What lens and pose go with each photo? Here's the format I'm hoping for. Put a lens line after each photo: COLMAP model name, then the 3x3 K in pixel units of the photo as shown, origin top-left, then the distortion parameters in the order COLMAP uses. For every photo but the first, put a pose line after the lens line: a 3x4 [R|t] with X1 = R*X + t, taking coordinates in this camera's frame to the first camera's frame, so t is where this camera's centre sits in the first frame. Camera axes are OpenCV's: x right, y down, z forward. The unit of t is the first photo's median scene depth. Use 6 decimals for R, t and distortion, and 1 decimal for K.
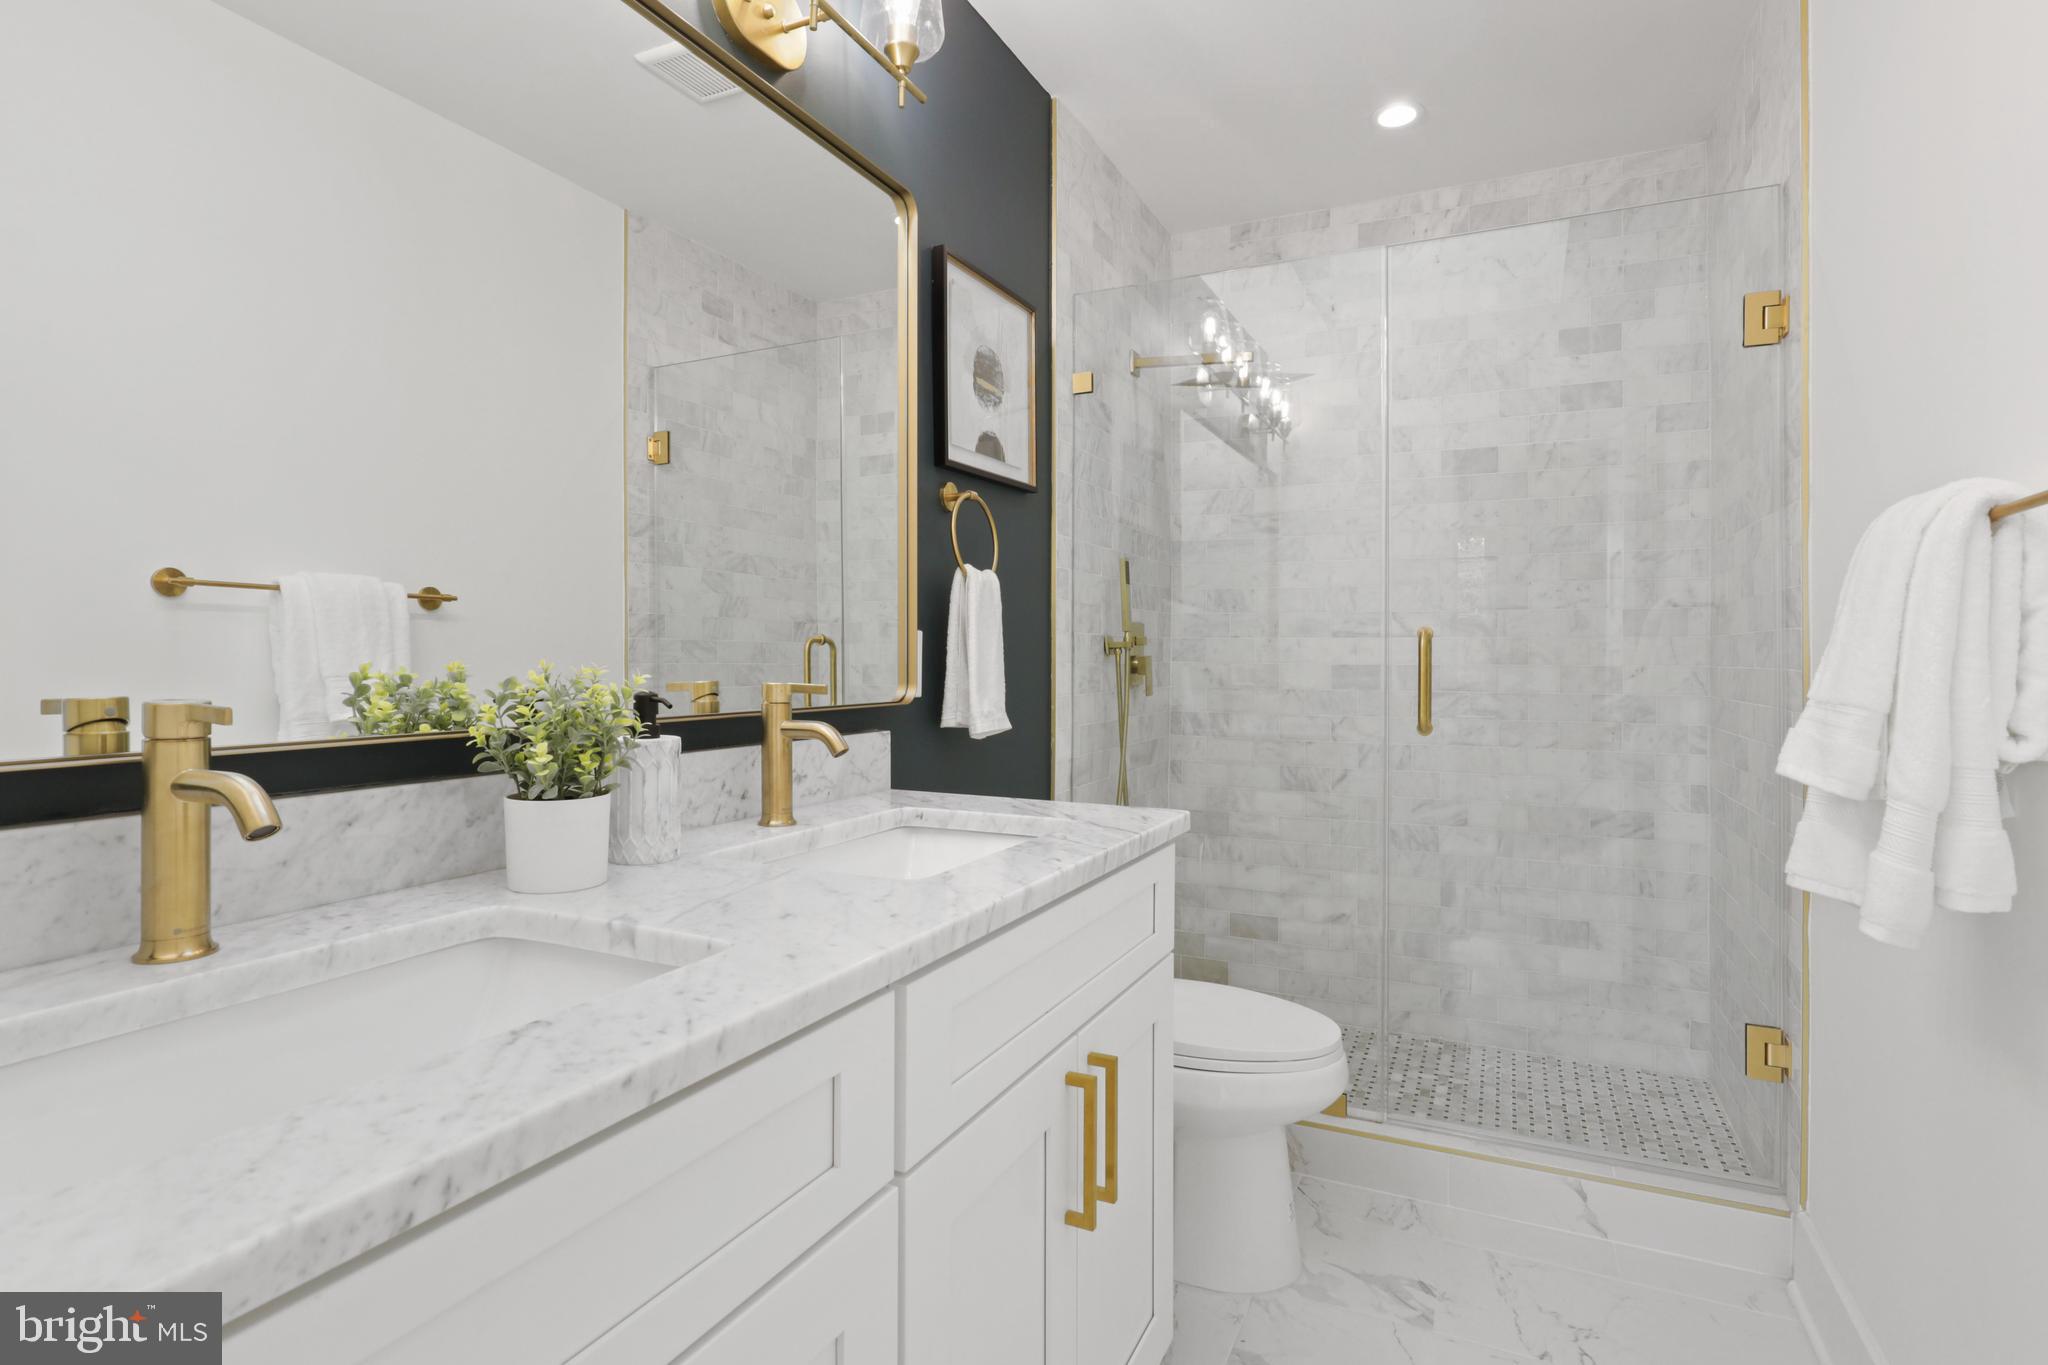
lens RADIAL K [[1022.3, 0, 1025.7], [0, 1022.3, 678.4], [0, 0, 1]] dist [-0.000450, 0.001403]
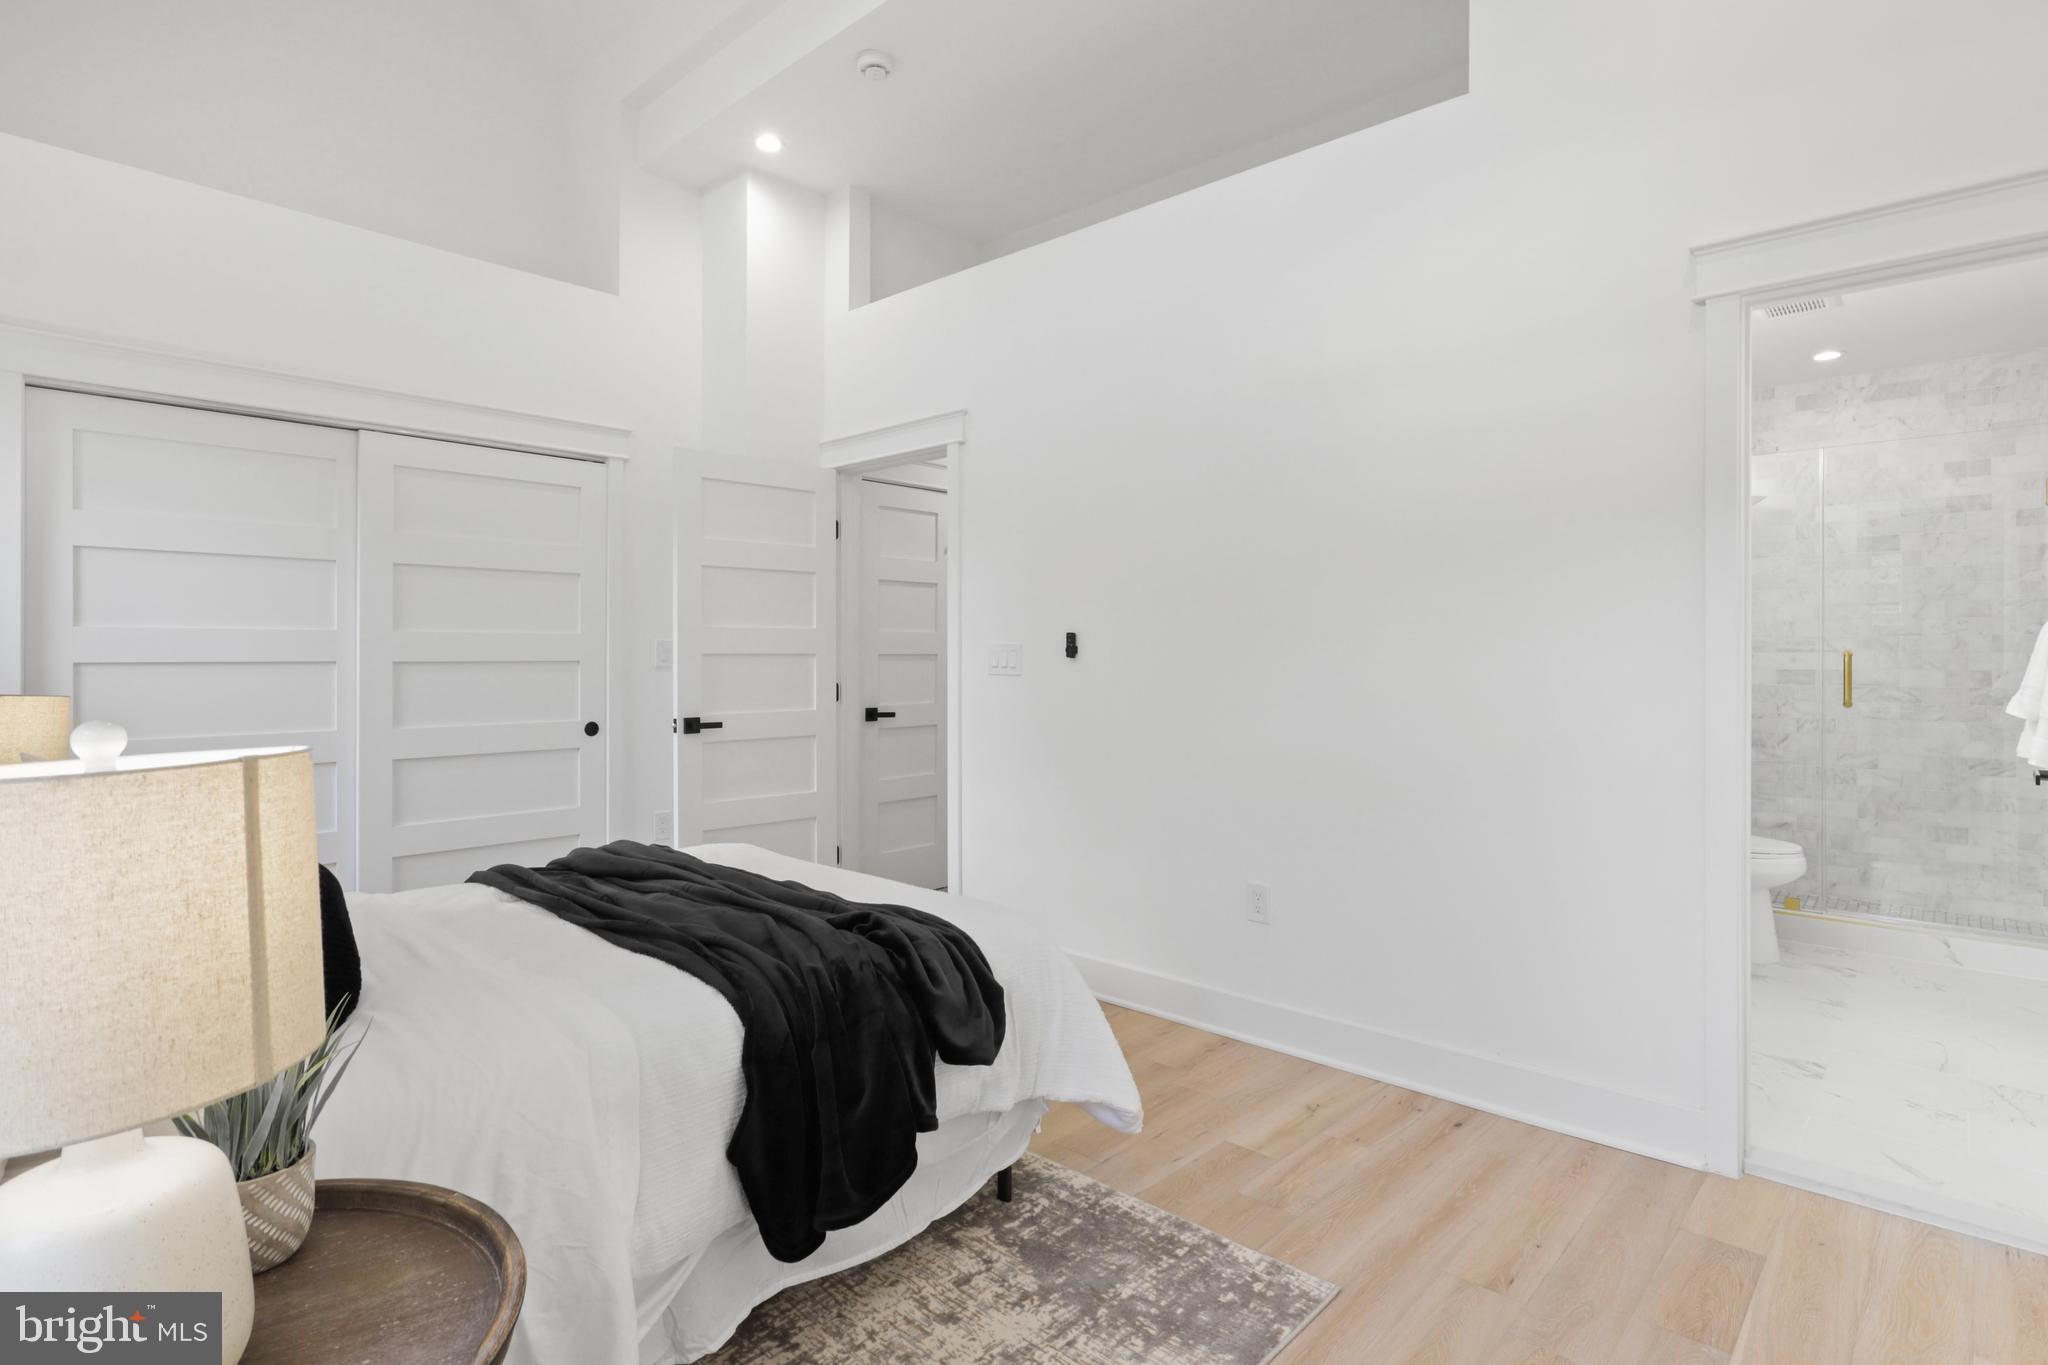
lens RADIAL K [[1022.3, 0, 1022.2], [0, 1022.3, 670.2], [0, 0, 1]] dist [-0.000450, 0.001403]
pose [[0.956094, 0.000040, -0.293061, -0.389252], [-0.002527, 0.999964, -0.008107, 0.004582], [0.293050, 0.008492, 0.956059, -0.948146]]
